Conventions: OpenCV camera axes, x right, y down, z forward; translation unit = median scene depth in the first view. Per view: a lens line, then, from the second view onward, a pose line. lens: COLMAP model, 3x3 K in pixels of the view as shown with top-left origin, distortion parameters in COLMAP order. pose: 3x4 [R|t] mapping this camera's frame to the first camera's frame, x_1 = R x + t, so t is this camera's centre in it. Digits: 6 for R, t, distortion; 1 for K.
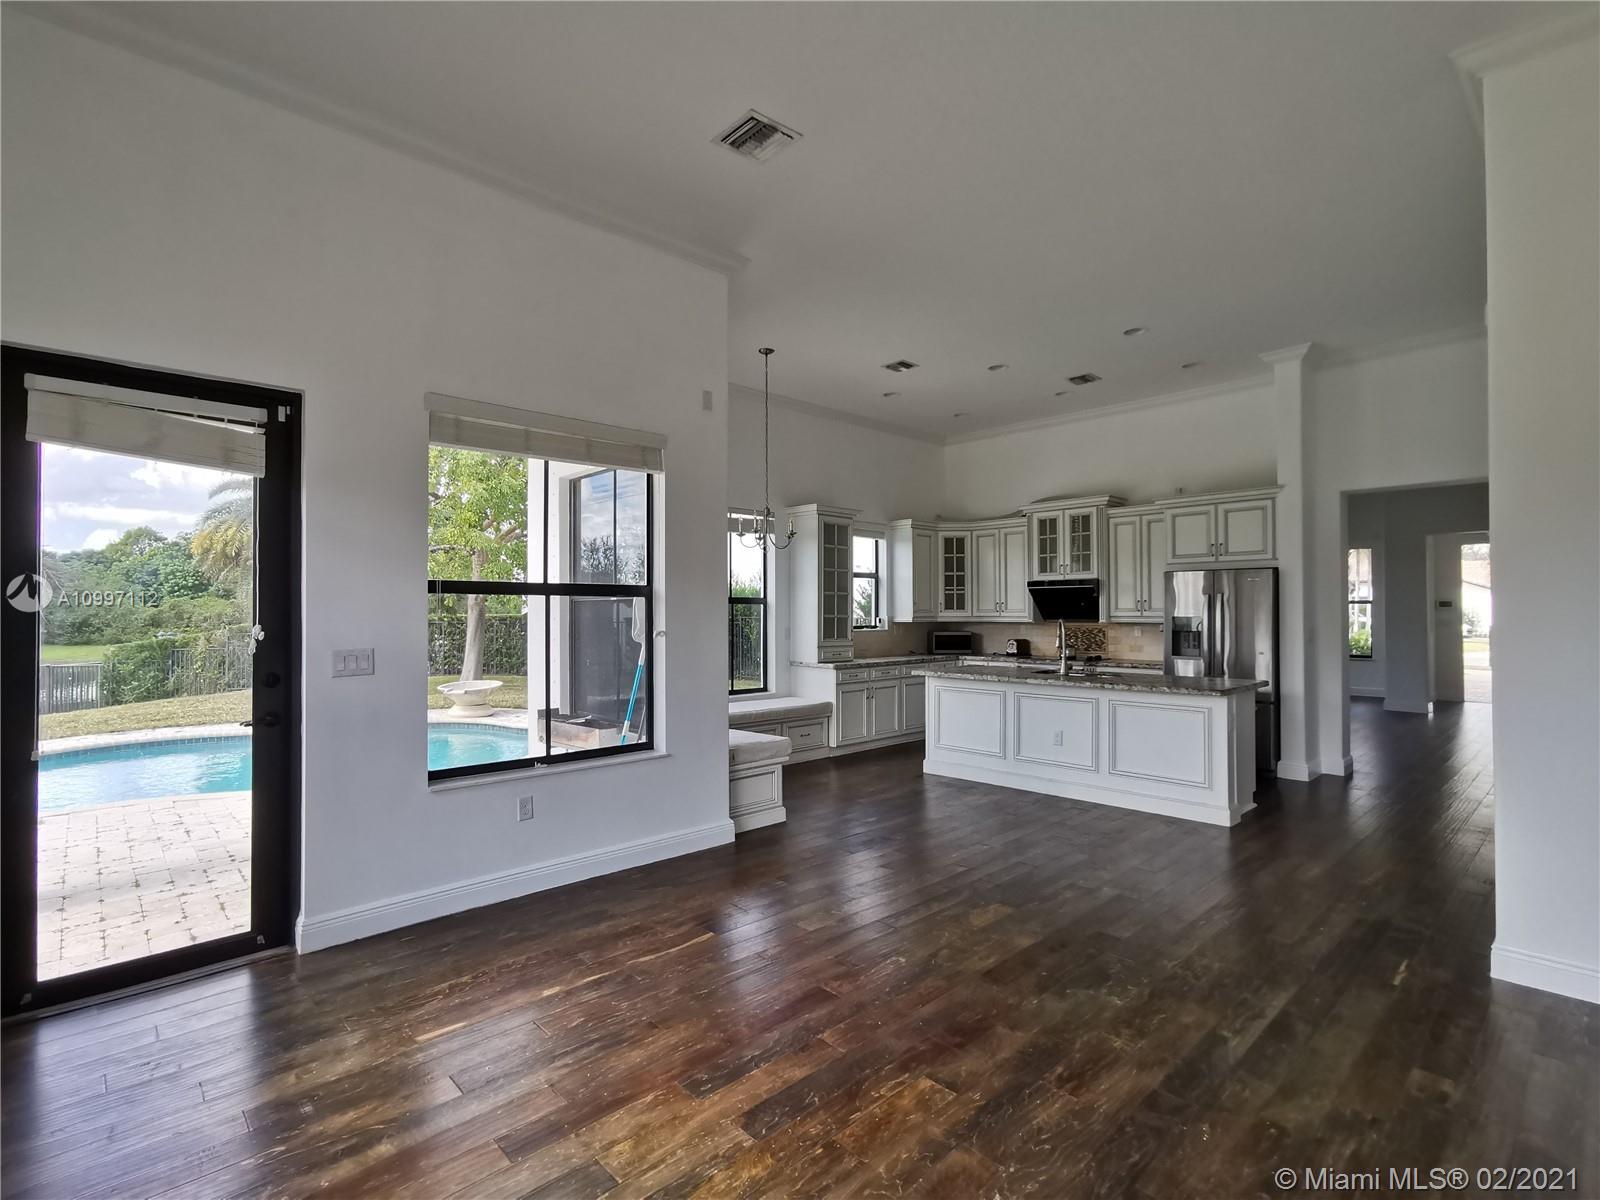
lens RADIAL K [[761.1, 0, 797.0], [0, 761.1, 600.4], [0, 0, 1]] dist [-0.020352, 0.000574]
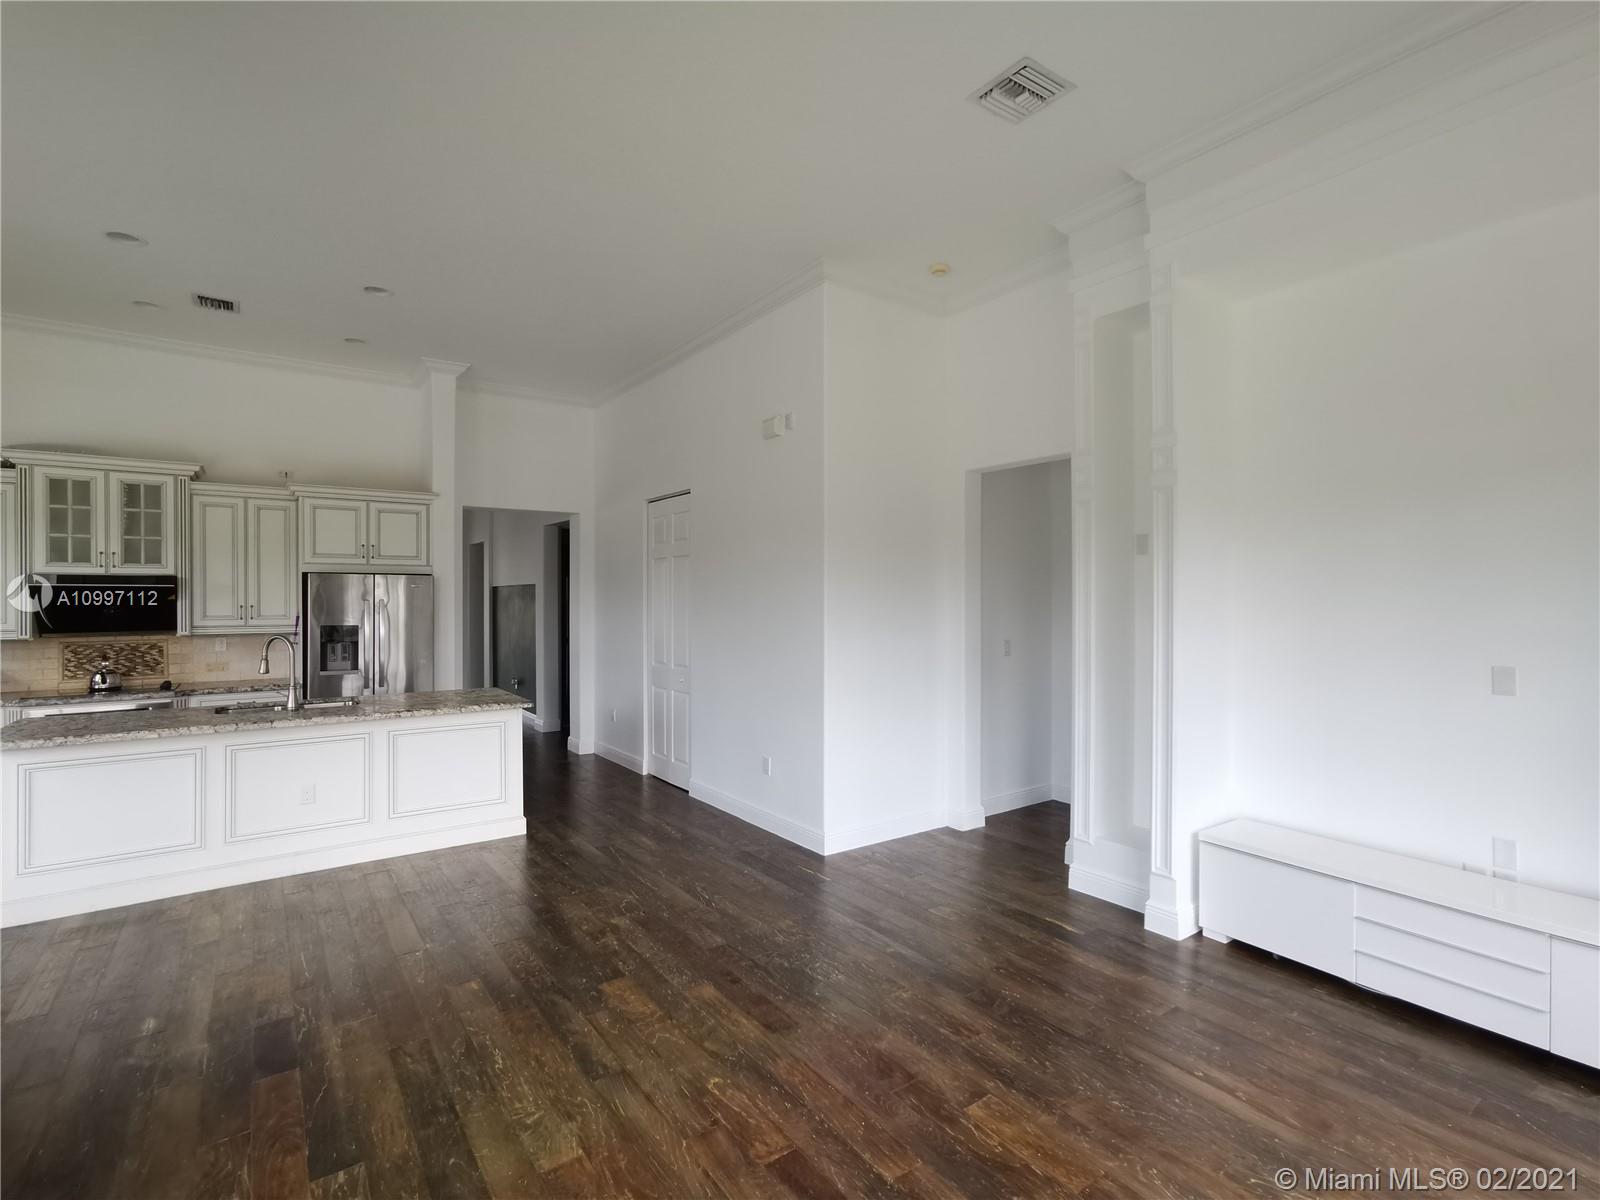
lens RADIAL K [[761.1, 0, 797.0], [0, 761.1, 600.4], [0, 0, 1]] dist [-0.020352, 0.000574]
pose [[0.130473, 0.005808, 0.991435, -0.374657], [-0.011075, 0.999929, -0.004400, -0.012598], [-0.991390, -0.010406, 0.130528, 0.487787]]
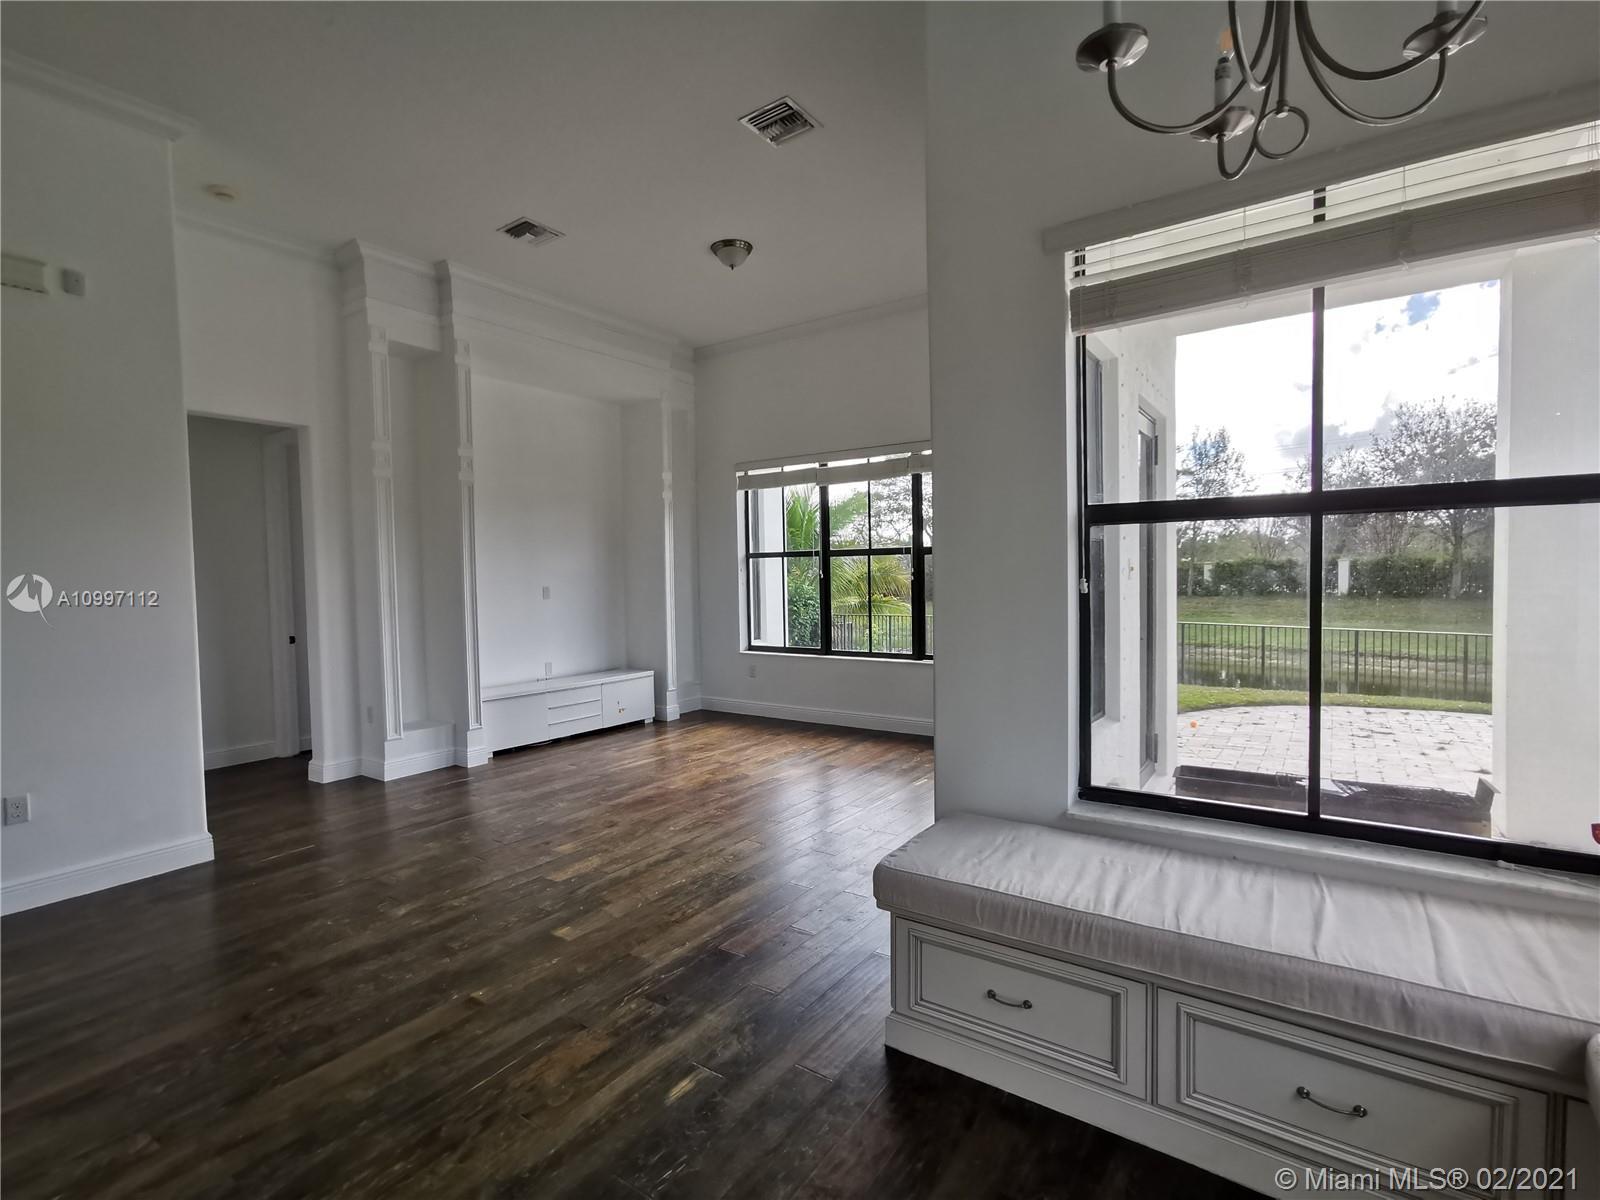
lens RADIAL K [[761.1, 0, 797.0], [0, 761.1, 600.4], [0, 0, 1]] dist [-0.020352, 0.000574]
pose [[-0.979135, 0.014049, -0.202724, 0.112591], [0.007533, 0.999431, 0.032878, 0.013301], [0.203071, 0.030665, -0.978684, 1.409007]]
